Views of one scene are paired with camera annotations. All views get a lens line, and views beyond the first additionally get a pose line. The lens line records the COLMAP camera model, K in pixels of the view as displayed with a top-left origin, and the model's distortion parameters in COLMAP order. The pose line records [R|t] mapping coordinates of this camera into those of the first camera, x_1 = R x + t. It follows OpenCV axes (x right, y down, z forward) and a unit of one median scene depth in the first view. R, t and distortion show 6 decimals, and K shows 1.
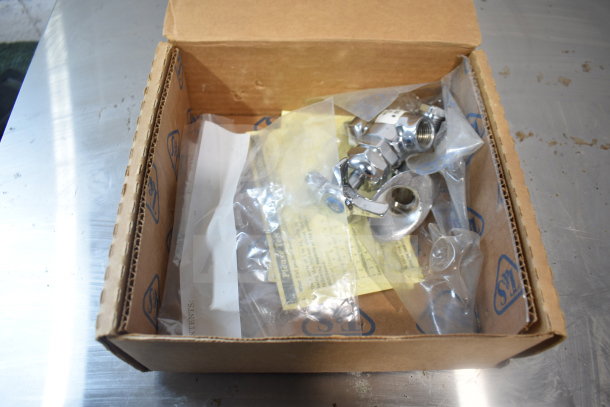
lens RADIAL K [[483.9, 0, 305.0], [0, 483.9, 203.5], [0, 0, 1]] dist [0.000456, -0.001848]
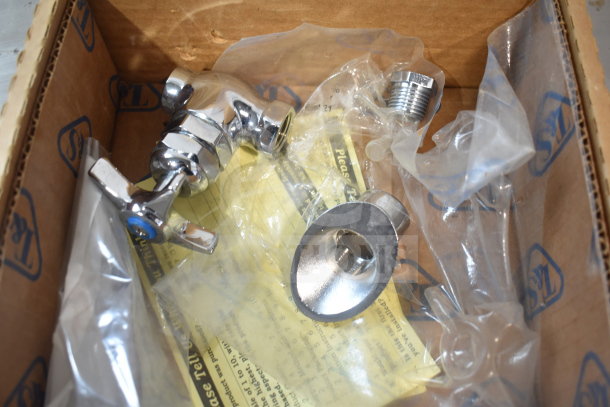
lens RADIAL K [[568.1, 0, 305.0], [0, 568.1, 203.5], [0, 0, 1]] dist [-0.085643, 0.015059]
pose [[0.997598, 0.020640, -0.066120, 0.084380], [-0.012022, 0.991678, 0.128183, -0.141131], [0.068216, -0.127081, 0.989544, 0.281318]]
